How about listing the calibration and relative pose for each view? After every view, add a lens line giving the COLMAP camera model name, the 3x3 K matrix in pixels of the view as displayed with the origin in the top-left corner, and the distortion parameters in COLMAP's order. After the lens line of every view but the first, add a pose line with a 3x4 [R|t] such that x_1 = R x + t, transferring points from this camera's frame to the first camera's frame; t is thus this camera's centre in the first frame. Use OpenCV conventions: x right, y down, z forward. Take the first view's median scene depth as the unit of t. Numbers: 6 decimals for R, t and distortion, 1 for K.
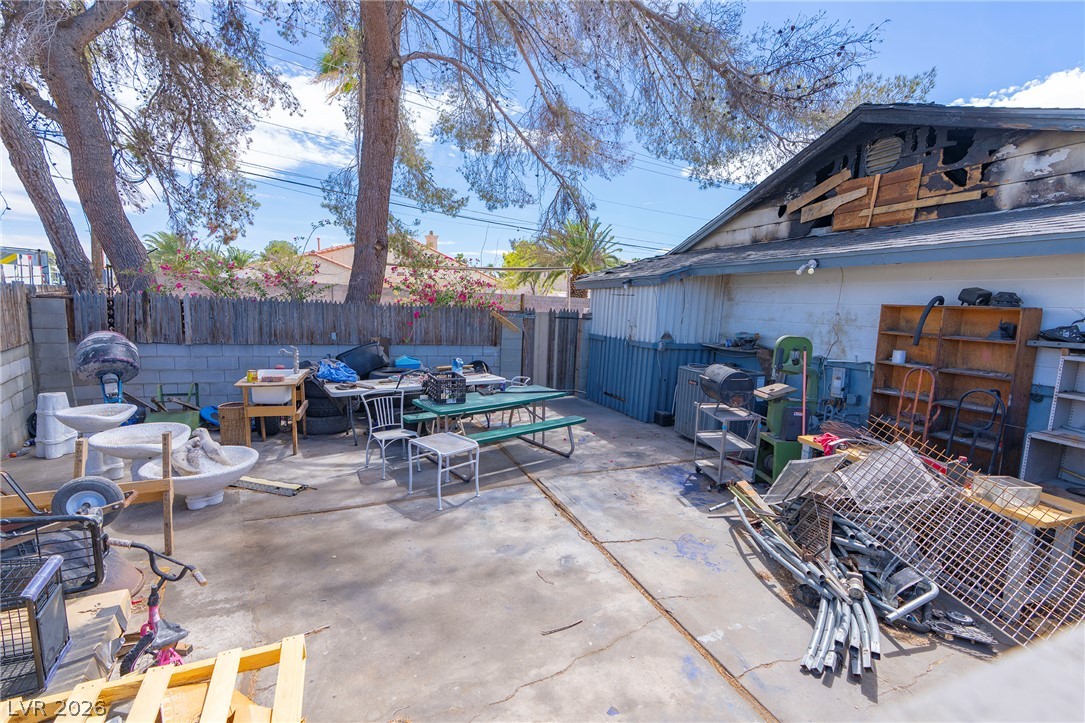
lens RADIAL K [[486.1, 0, 550.5], [0, 486.1, 362.6], [0, 0, 1]] dist [-0.000111, 0.000466]
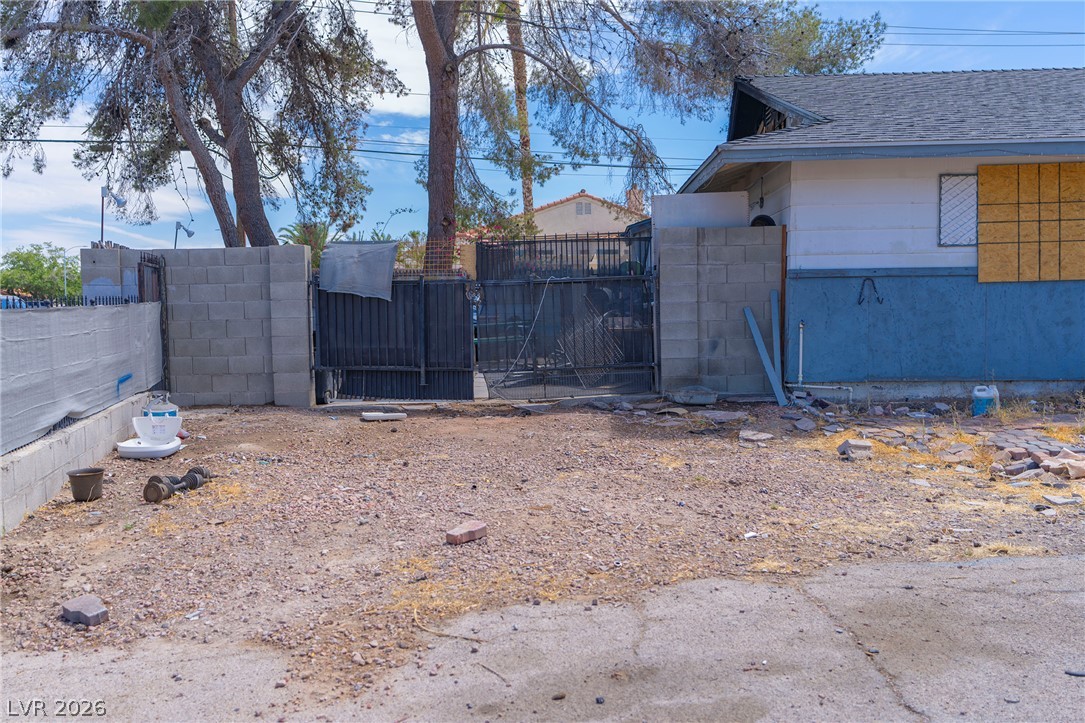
lens RADIAL K [[980.6, 0, 542.5], [0, 980.6, 361.5], [0, 0, 1]] dist [-0.001037, 0.001810]
pose [[0.906682, -0.030221, -0.420731, 0.561657], [0.001442, 0.997646, -0.068553, 0.165152], [0.421813, 0.061549, 0.904591, -0.654214]]
